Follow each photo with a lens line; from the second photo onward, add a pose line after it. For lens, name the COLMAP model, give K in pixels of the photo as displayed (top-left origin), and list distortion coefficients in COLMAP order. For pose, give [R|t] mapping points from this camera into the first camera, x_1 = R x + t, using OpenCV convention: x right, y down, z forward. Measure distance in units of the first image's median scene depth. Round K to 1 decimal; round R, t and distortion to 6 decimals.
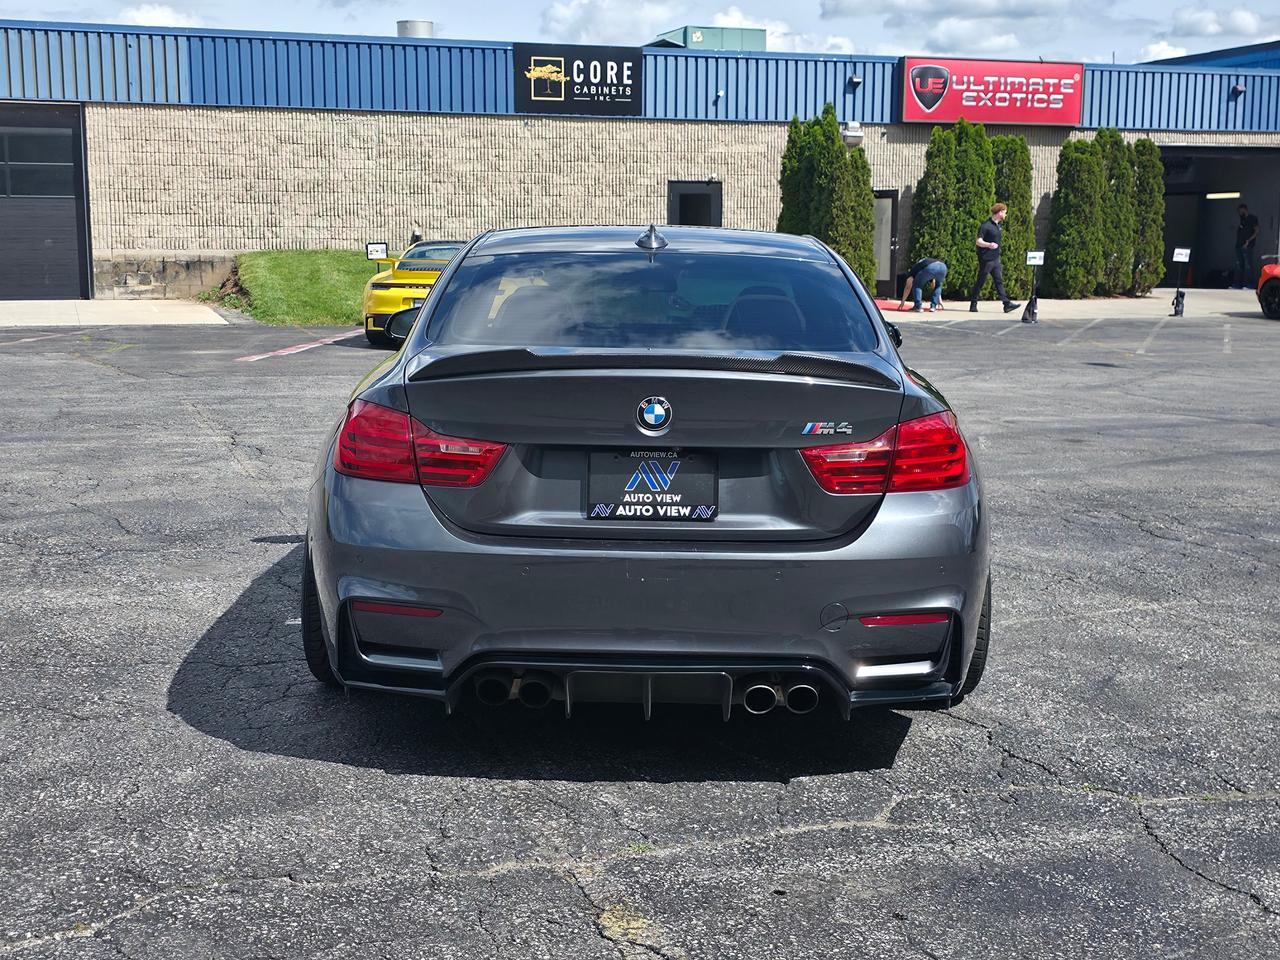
lens RADIAL K [[1669.3, 0, 640.0], [0, 1669.3, 480.0], [0, 0, 1]] dist [0.126998, -0.287078]
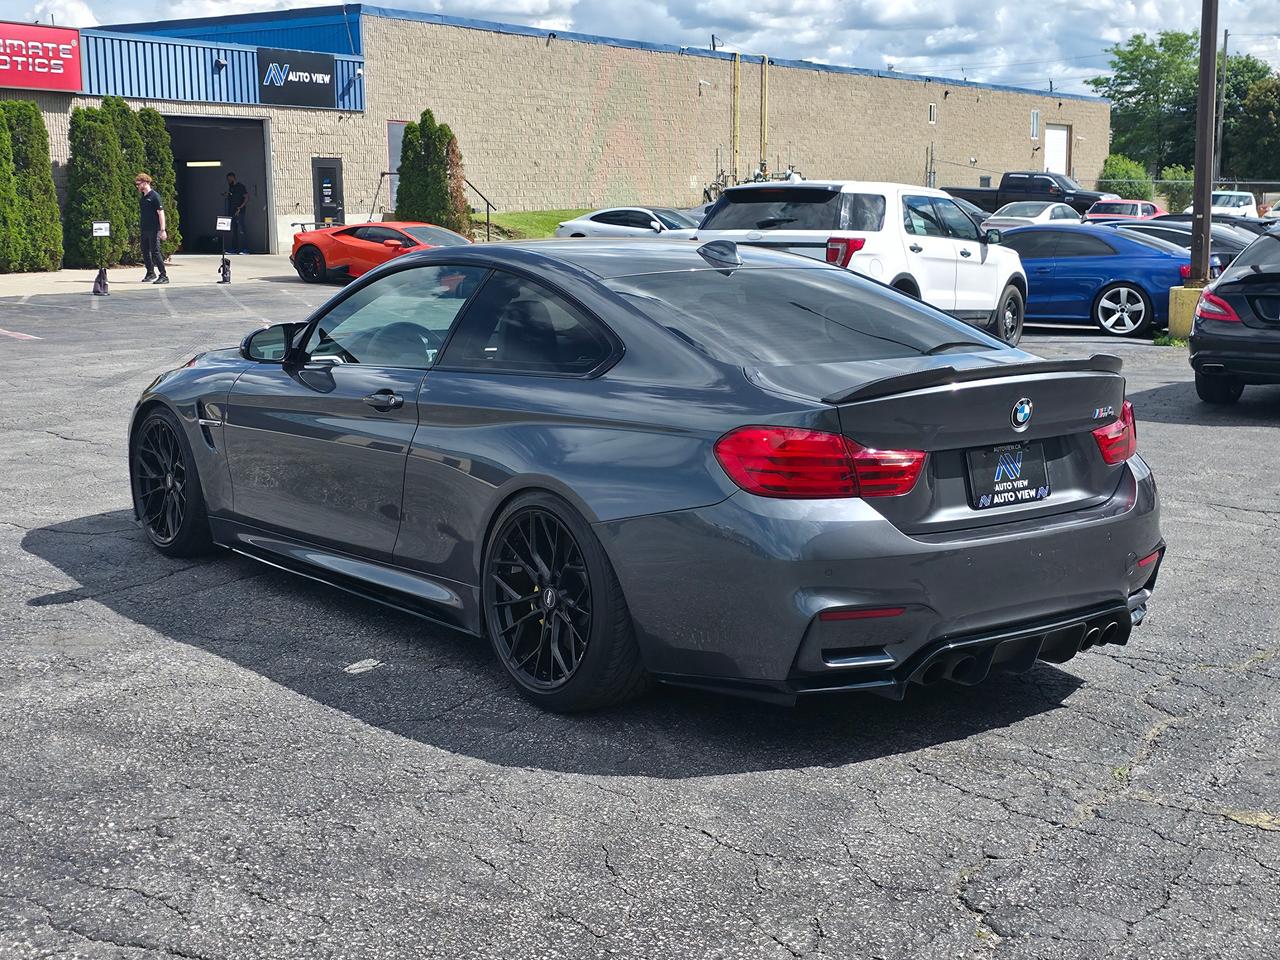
lens RADIAL K [[1659.6, 0, 640.0], [0, 1659.6, 480.0], [0, 0, 1]] dist [0.081302, -0.125715]
pose [[0.793224, -0.111561, 0.598624, -0.107836], [0.096987, 0.993671, 0.056667, -0.010118], [-0.601157, 0.013109, 0.799023, 0.027081]]
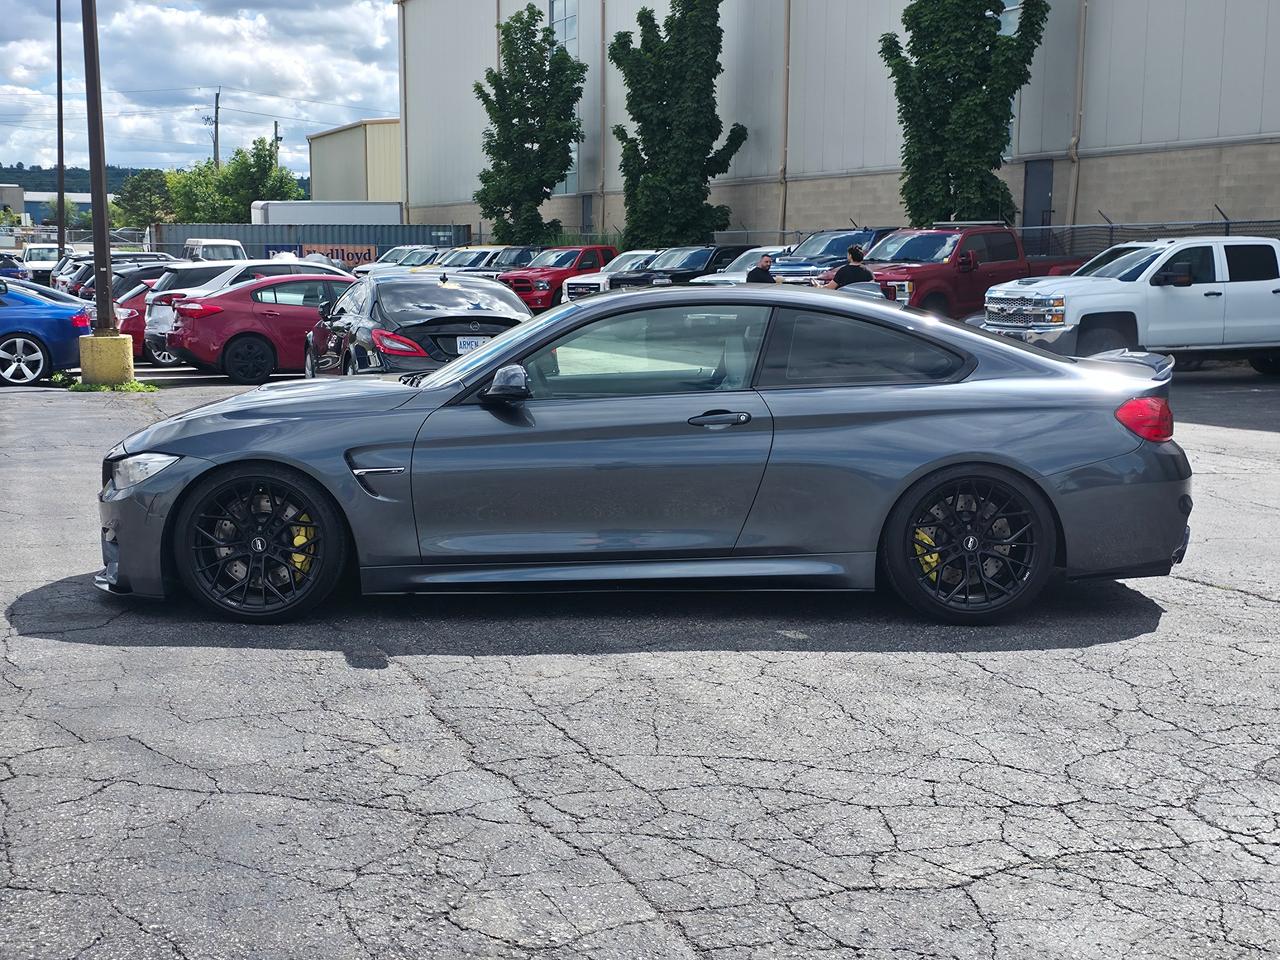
lens RADIAL K [[1659.6, 0, 640.0], [0, 1659.6, 480.0], [0, 0, 1]] dist [0.081302, -0.125715]
pose [[0.006007, -0.138448, 0.990351, -0.224082], [0.134314, 0.981507, 0.136397, -0.032154], [-0.990921, 0.132198, 0.024491, 0.183576]]
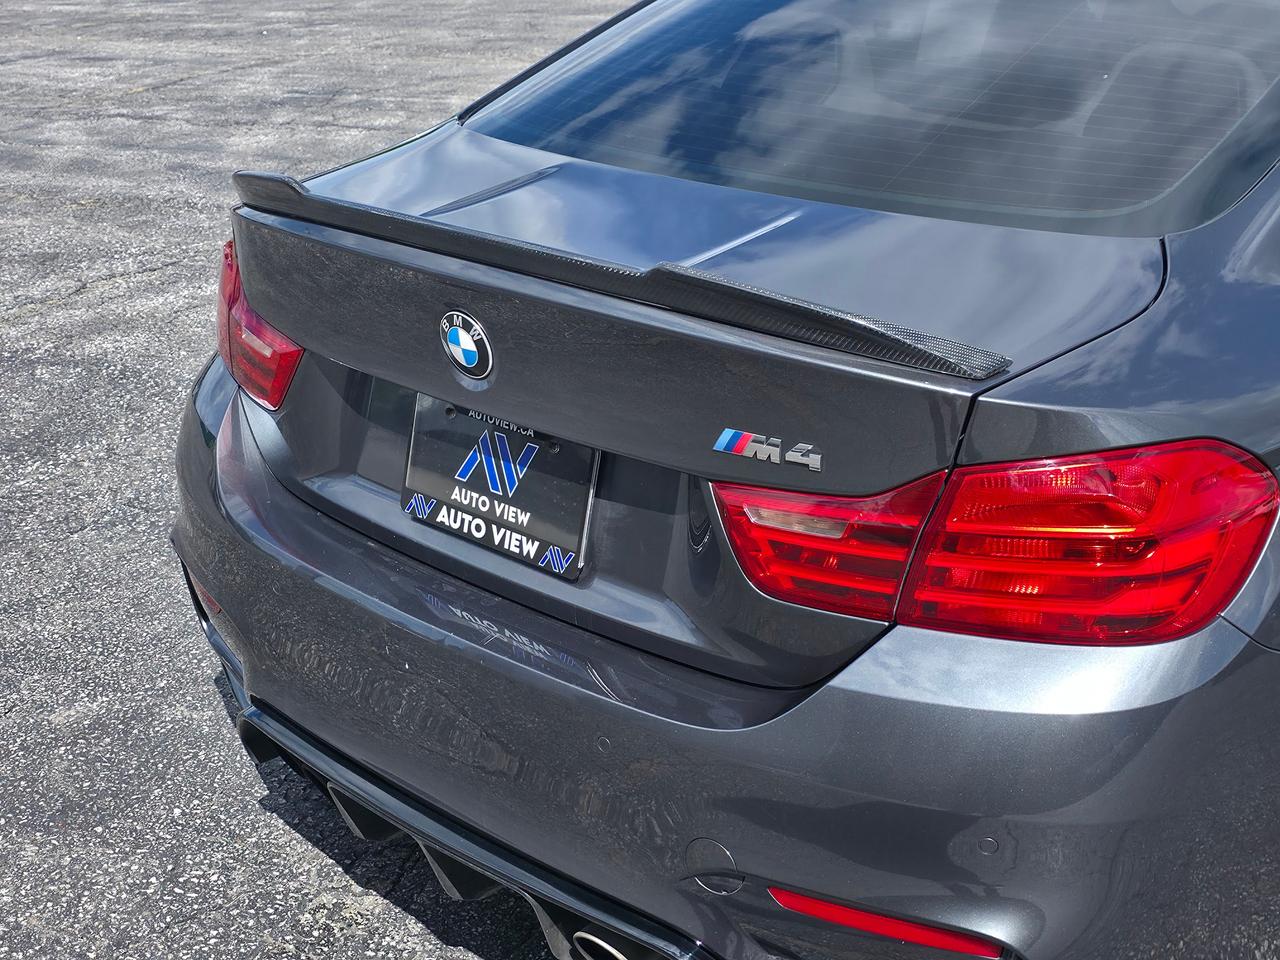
lens RADIAL K [[1669.3, 0, 640.0], [0, 1669.3, 480.0], [0, 0, 1]] dist [0.126998, -0.287078]
pose [[0.737425, 0.229550, -0.635225, 0.043174], [-0.073244, 0.962108, 0.262646, -0.015914], [0.671445, -0.147156, 0.726296, 0.080137]]
